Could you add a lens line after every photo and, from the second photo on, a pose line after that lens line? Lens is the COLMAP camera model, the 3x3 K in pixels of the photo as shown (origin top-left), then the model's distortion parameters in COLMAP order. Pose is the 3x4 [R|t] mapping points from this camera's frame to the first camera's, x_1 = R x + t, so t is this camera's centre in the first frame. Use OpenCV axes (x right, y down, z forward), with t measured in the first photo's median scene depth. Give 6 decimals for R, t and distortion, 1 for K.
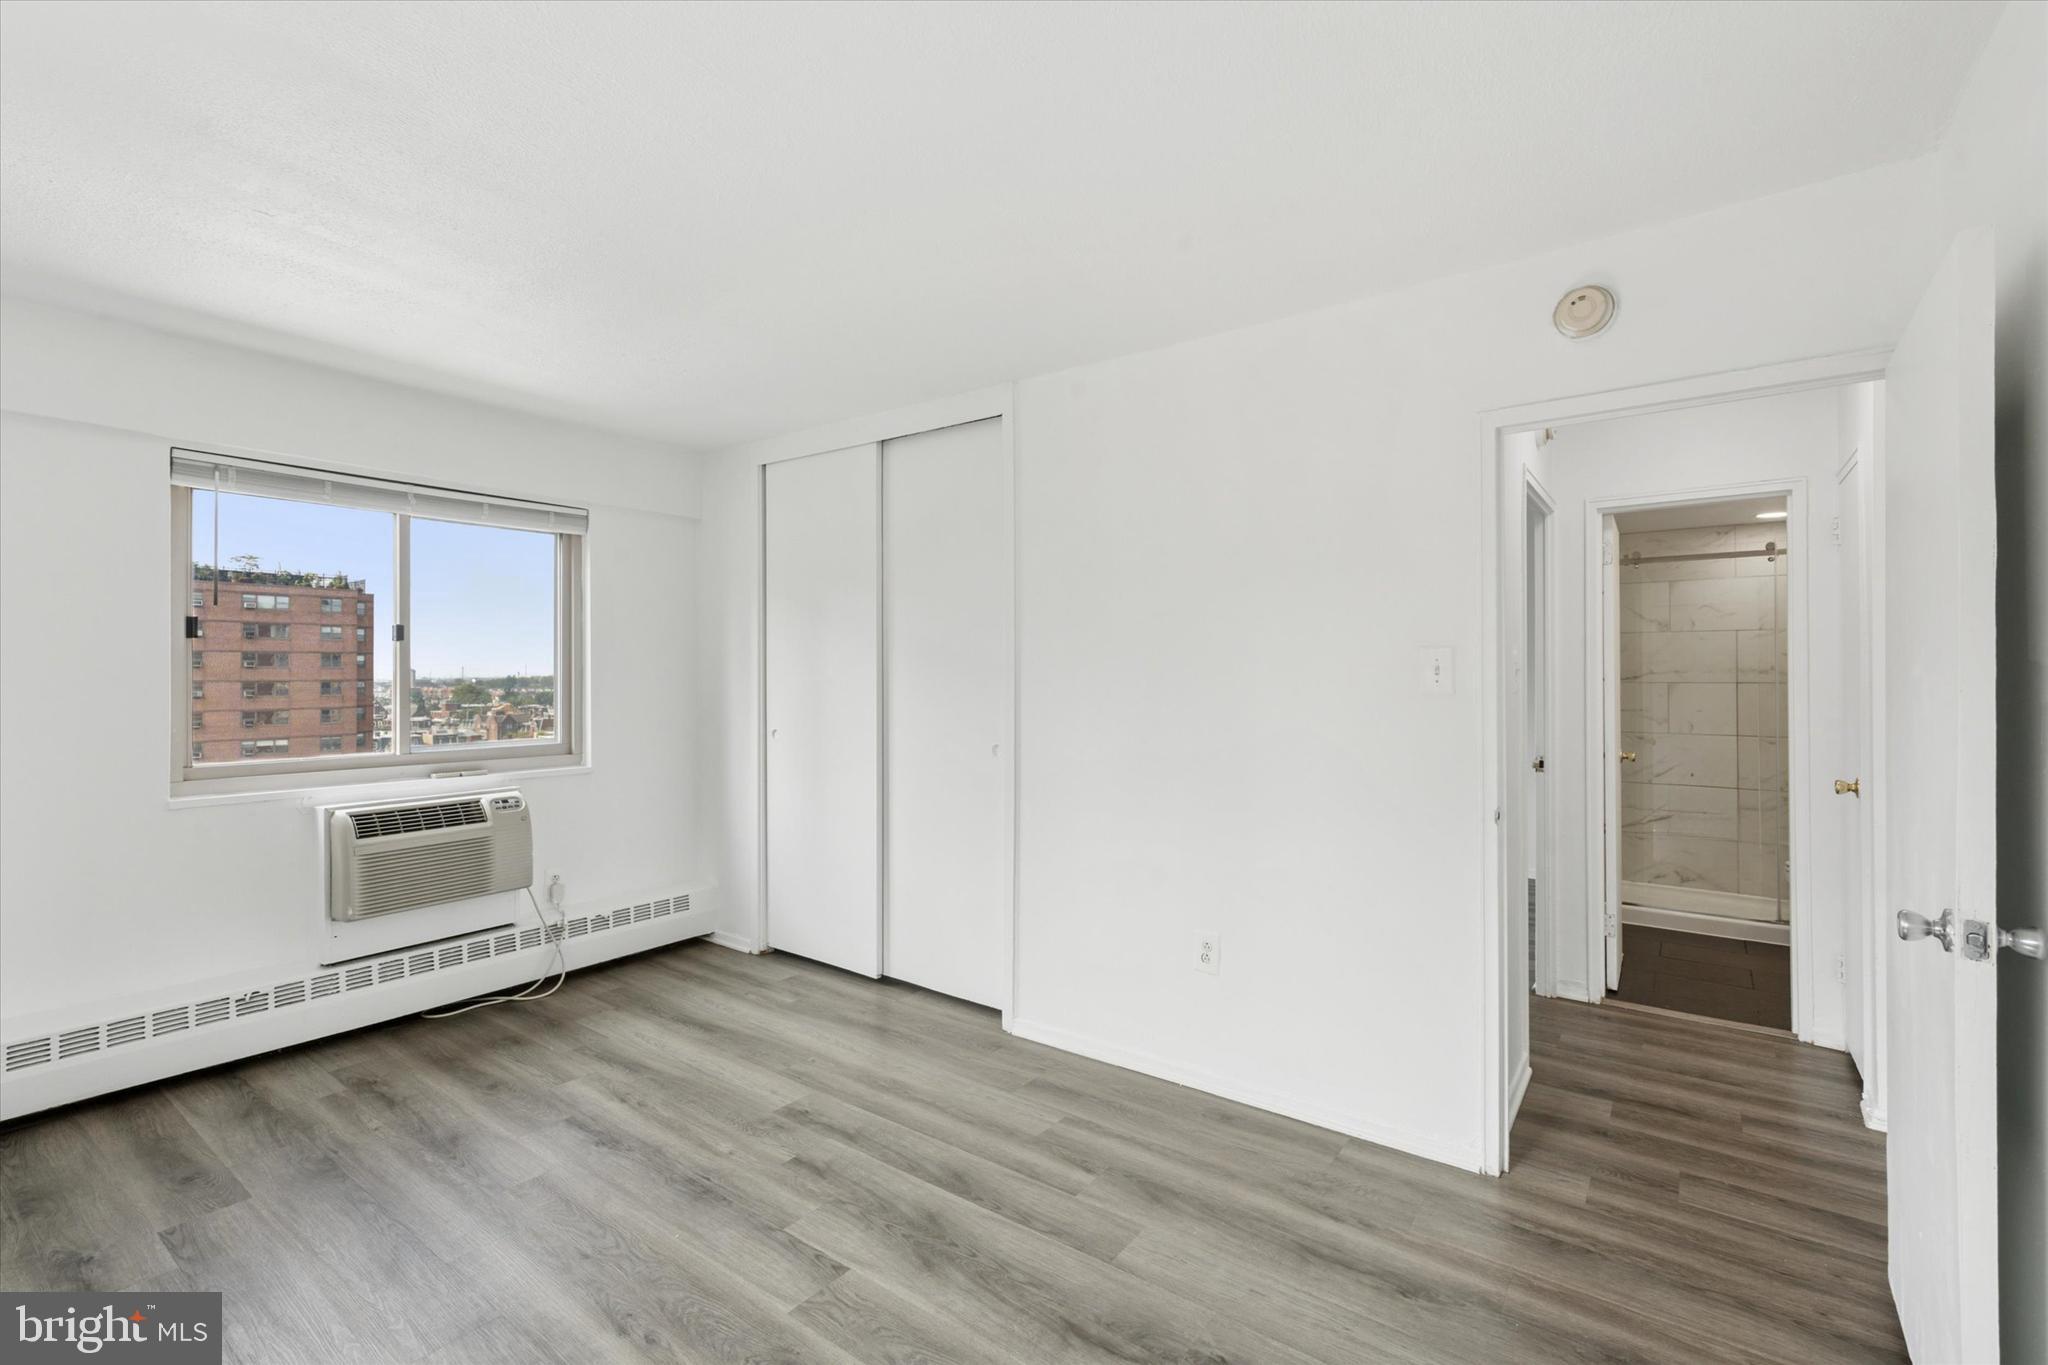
lens RADIAL K [[899.9, 0, 1019.9], [0, 899.9, 669.4], [0, 0, 1]] dist [0.003973, -0.002028]
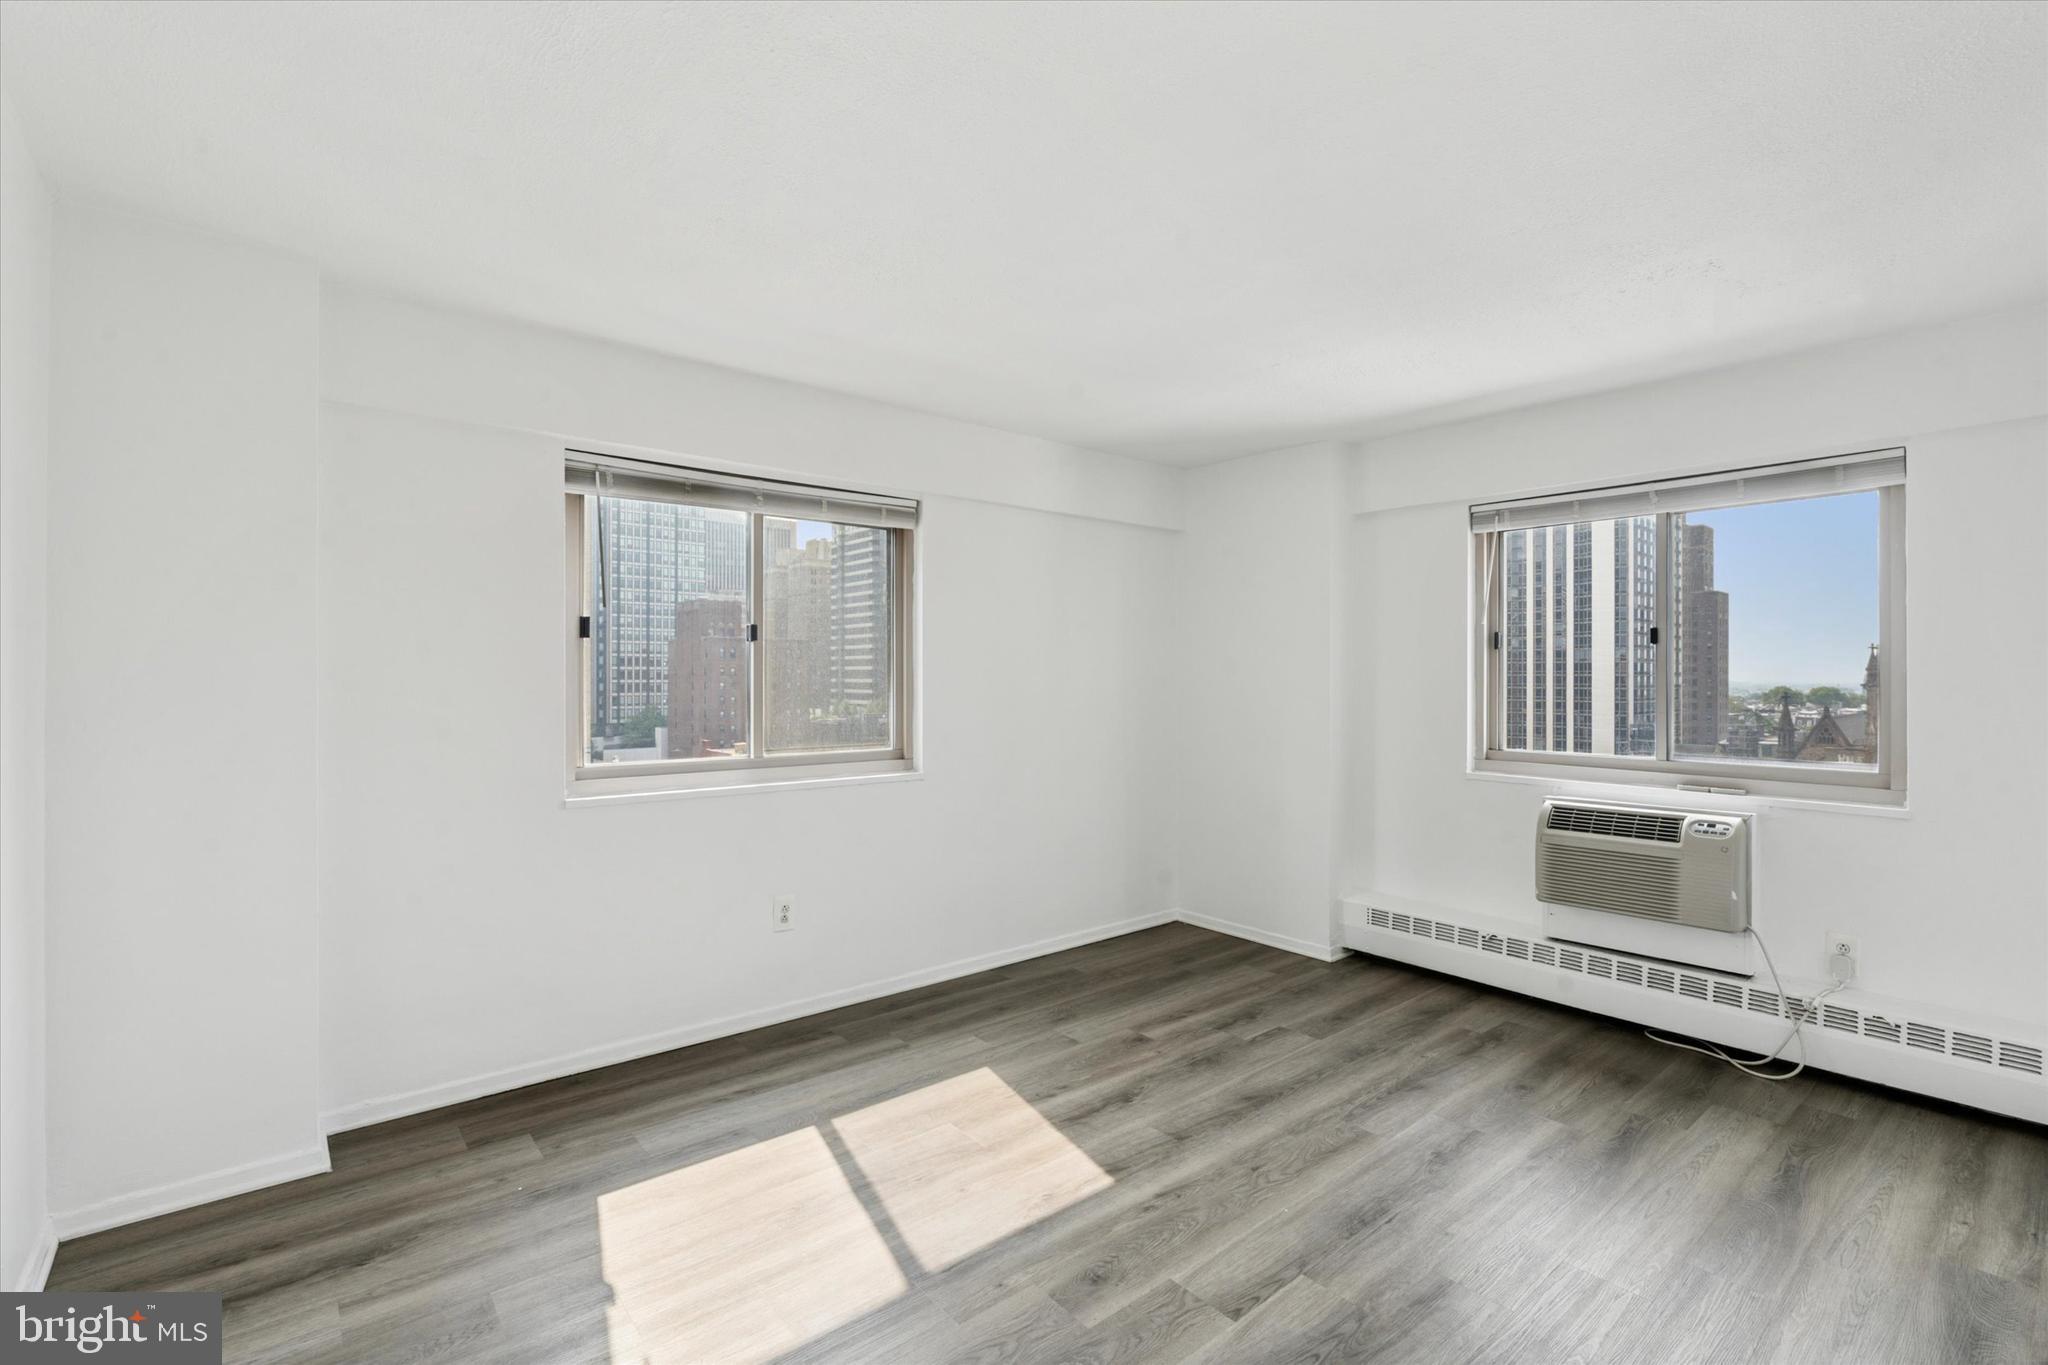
lens RADIAL K [[899.9, 0, 1028.7], [0, 899.9, 689.5], [0, 0, 1]] dist [0.003973, -0.002028]
pose [[-0.226951, 0.014090, -0.973804, 0.427667], [0.001228, 0.999899, 0.014181, 0.002724], [0.973905, 0.002022, -0.226945, 0.572761]]
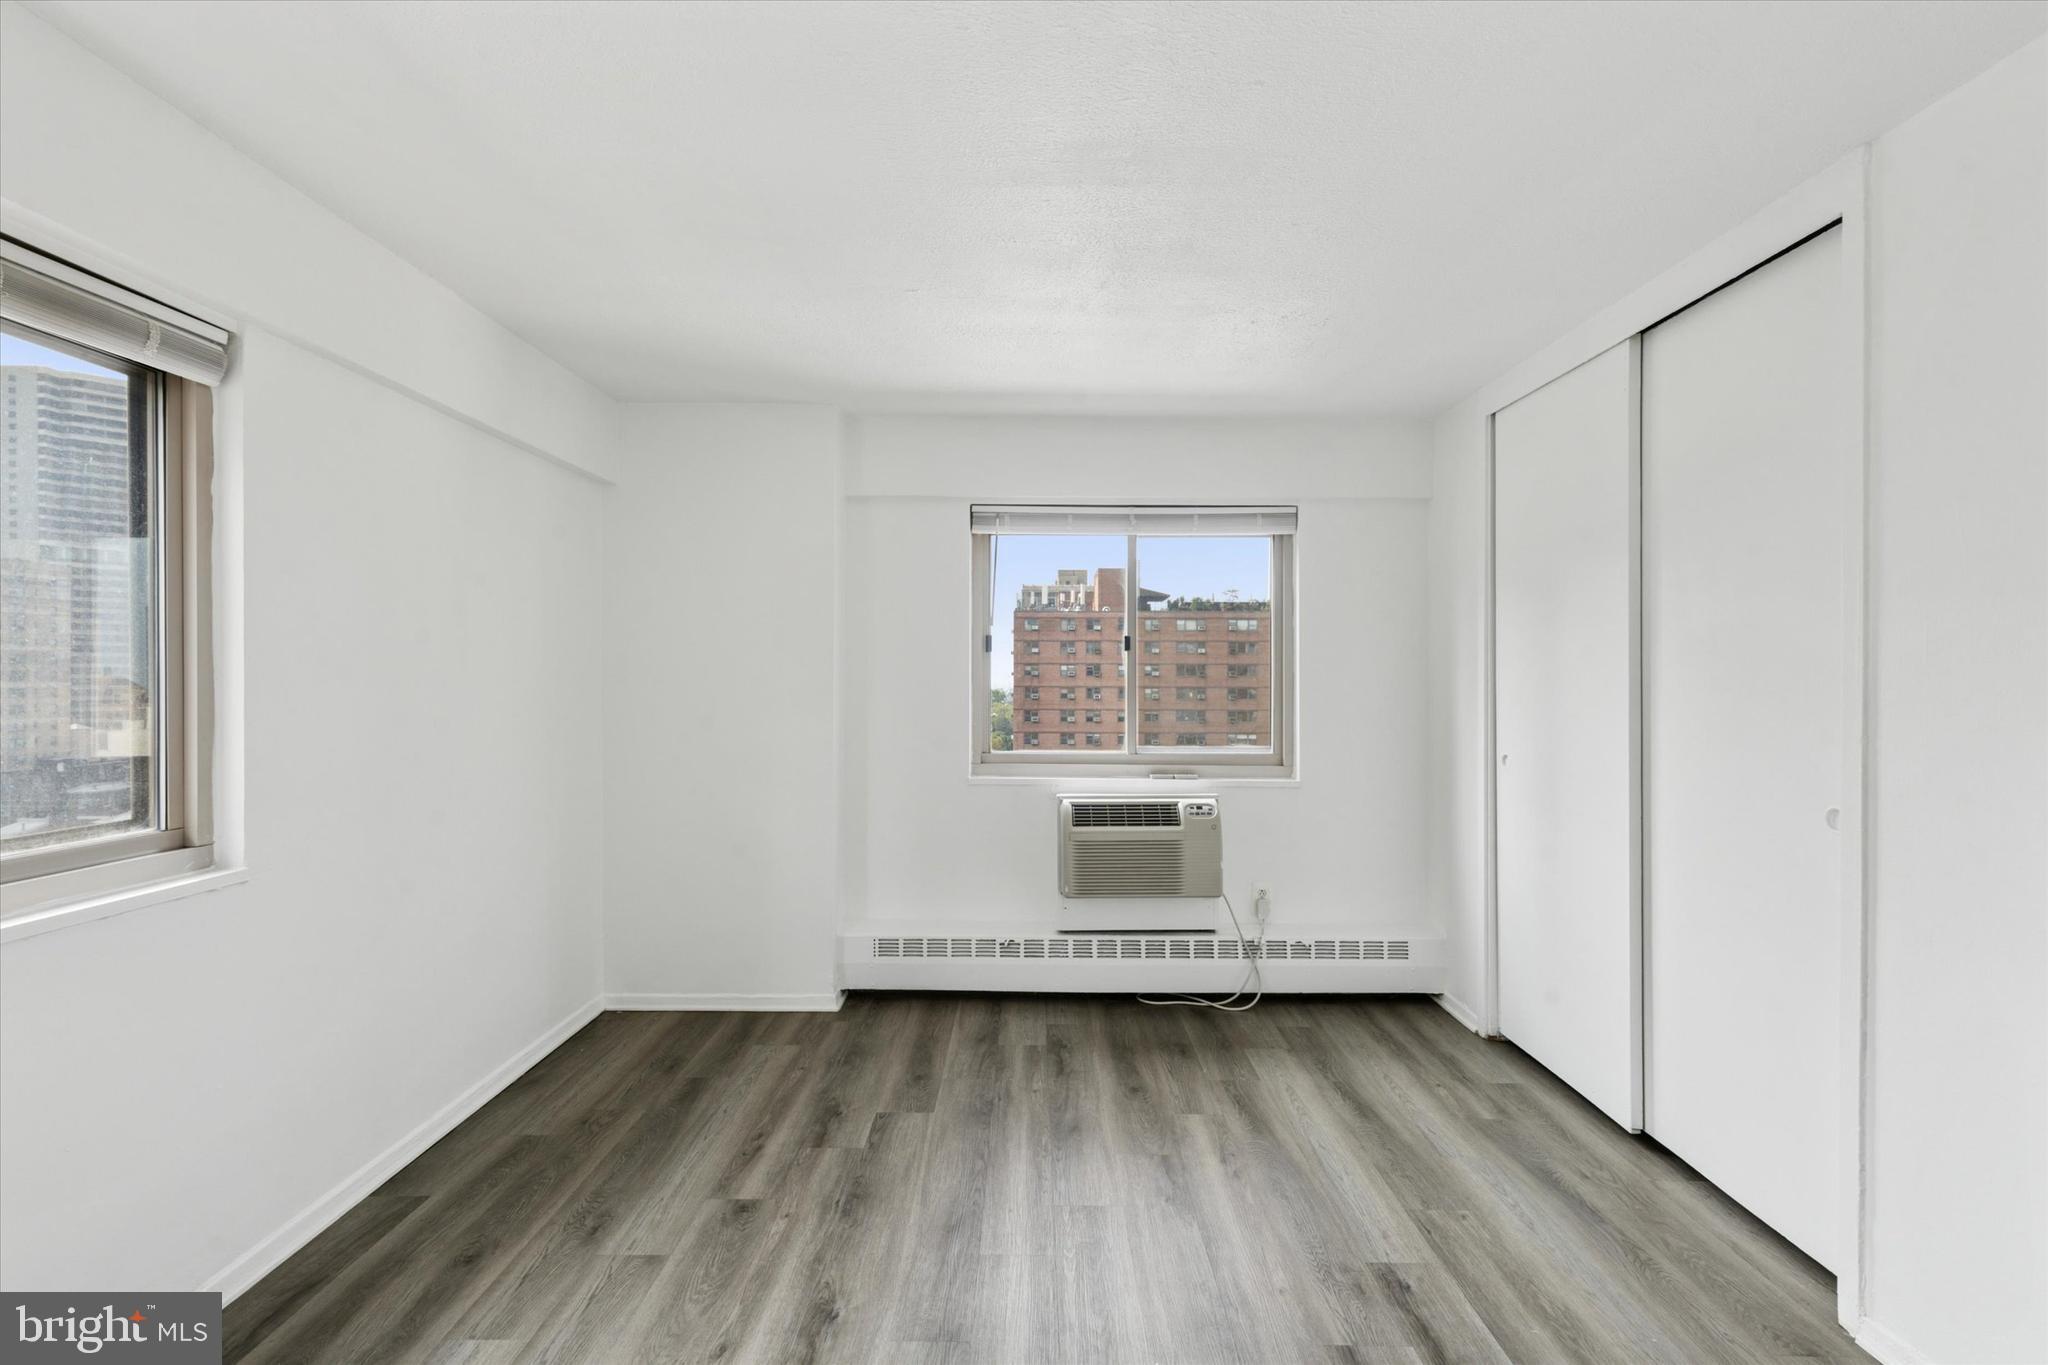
lens RADIAL K [[899.9, 0, 1022.3], [0, 899.9, 687.4], [0, 0, 1]] dist [0.003973, -0.002028]
pose [[0.590541, 0.007873, -0.806969, 0.125062], [0.000310, 0.999950, 0.009984, 0.001840], [0.807008, -0.006146, 0.590509, 0.253663]]
